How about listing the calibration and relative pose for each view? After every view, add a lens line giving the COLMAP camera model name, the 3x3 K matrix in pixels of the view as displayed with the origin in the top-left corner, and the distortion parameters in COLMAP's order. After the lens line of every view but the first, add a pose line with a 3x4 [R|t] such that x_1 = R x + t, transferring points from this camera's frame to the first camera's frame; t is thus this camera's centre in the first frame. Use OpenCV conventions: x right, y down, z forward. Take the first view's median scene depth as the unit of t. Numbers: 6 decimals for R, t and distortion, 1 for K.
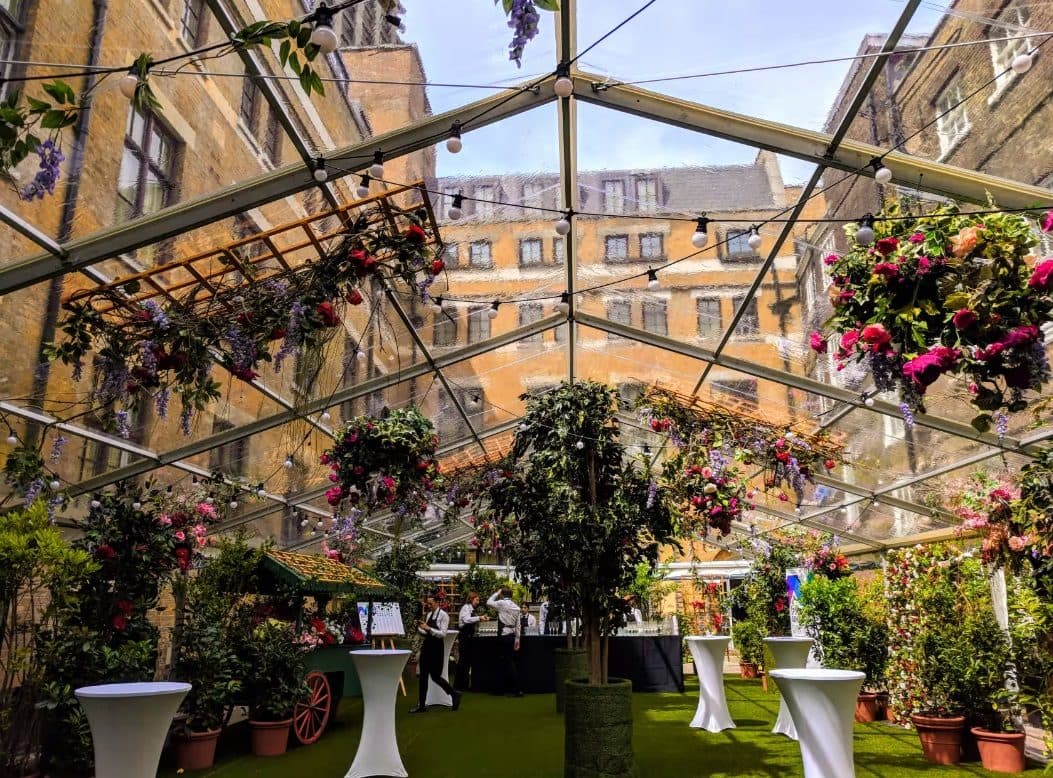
lens RADIAL K [[790.8, 0, 526.5], [0, 790.8, 389.0], [0, 0, 1]] dist [-0.001068, 0.011983]
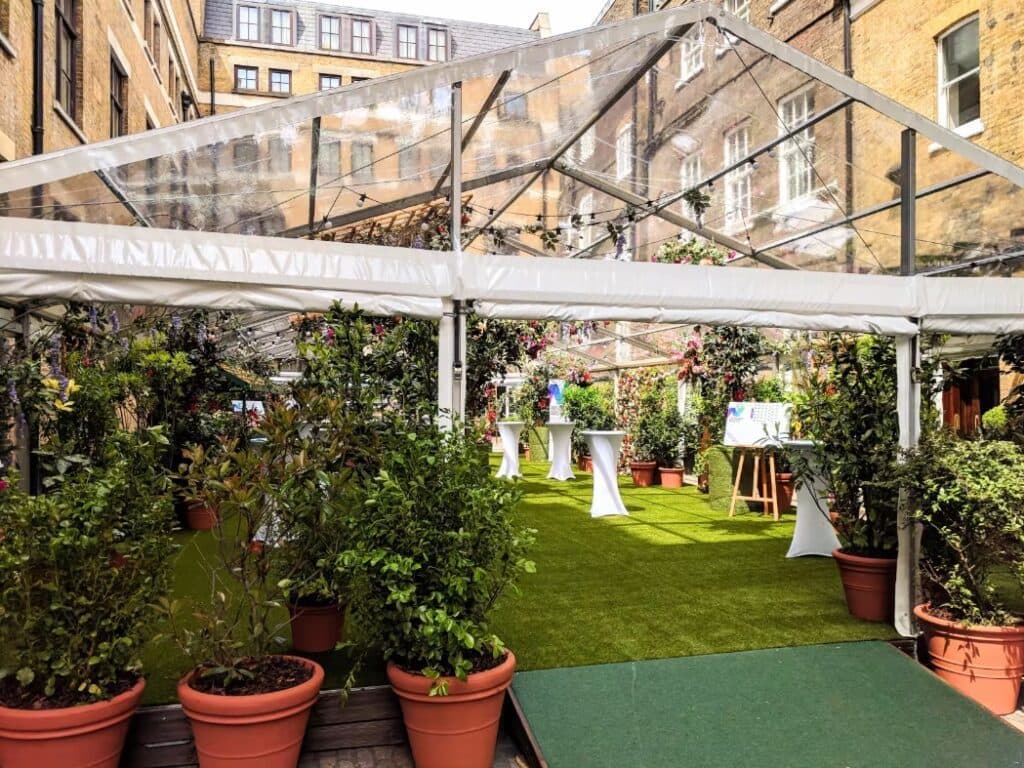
lens RADIAL K [[770.2, 0, 512.0], [0, 770.2, 384.0], [0, 0, 1]] dist [0.002808, -0.002551]
pose [[0.946506, 0.012908, 0.322429, -0.291925], [-0.087477, 0.972047, 0.217880, -0.100237], [-0.310604, -0.234429, 0.921177, -0.422149]]
